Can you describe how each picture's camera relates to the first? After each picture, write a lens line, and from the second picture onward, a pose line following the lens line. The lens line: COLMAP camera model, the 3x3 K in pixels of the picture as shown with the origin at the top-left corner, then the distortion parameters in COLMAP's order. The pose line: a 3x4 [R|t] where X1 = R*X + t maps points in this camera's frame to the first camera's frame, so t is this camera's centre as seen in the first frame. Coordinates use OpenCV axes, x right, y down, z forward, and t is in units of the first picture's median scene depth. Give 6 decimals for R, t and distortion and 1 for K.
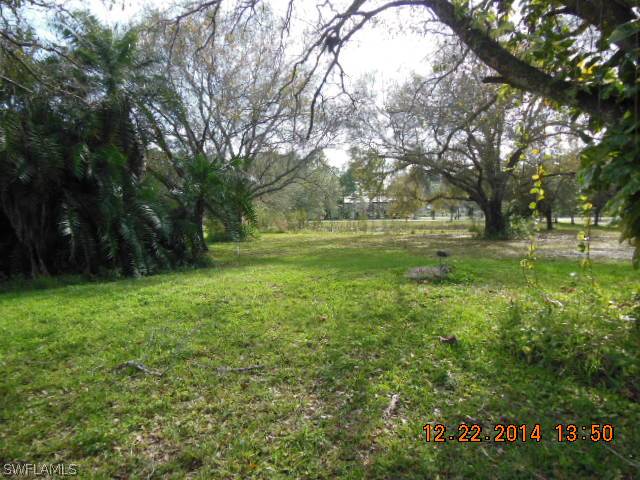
lens RADIAL K [[472.4, 0, 320.2], [0, 472.4, 238.8], [0, 0, 1]] dist [-0.008808, -0.002805]
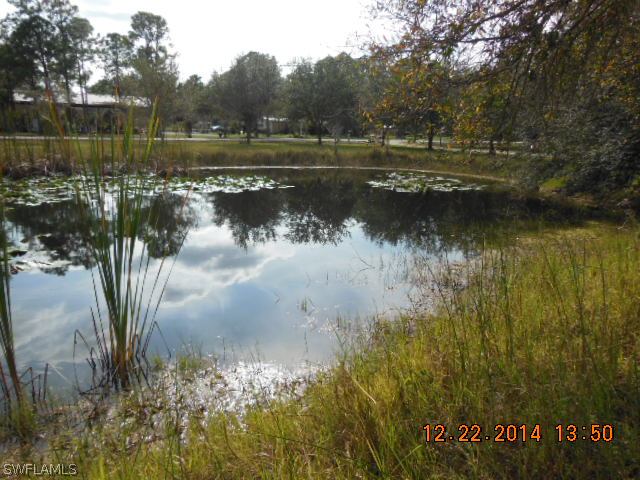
lens RADIAL K [[472.4, 0, 319.7], [0, 472.4, 239.3], [0, 0, 1]] dist [-0.008808, -0.002805]
pose [[0.870736, -0.086204, 0.484137, 0.080257], [0.001563, 0.984995, 0.172575, -0.015308], [-0.491749, -0.149510, 0.857805, 0.367159]]
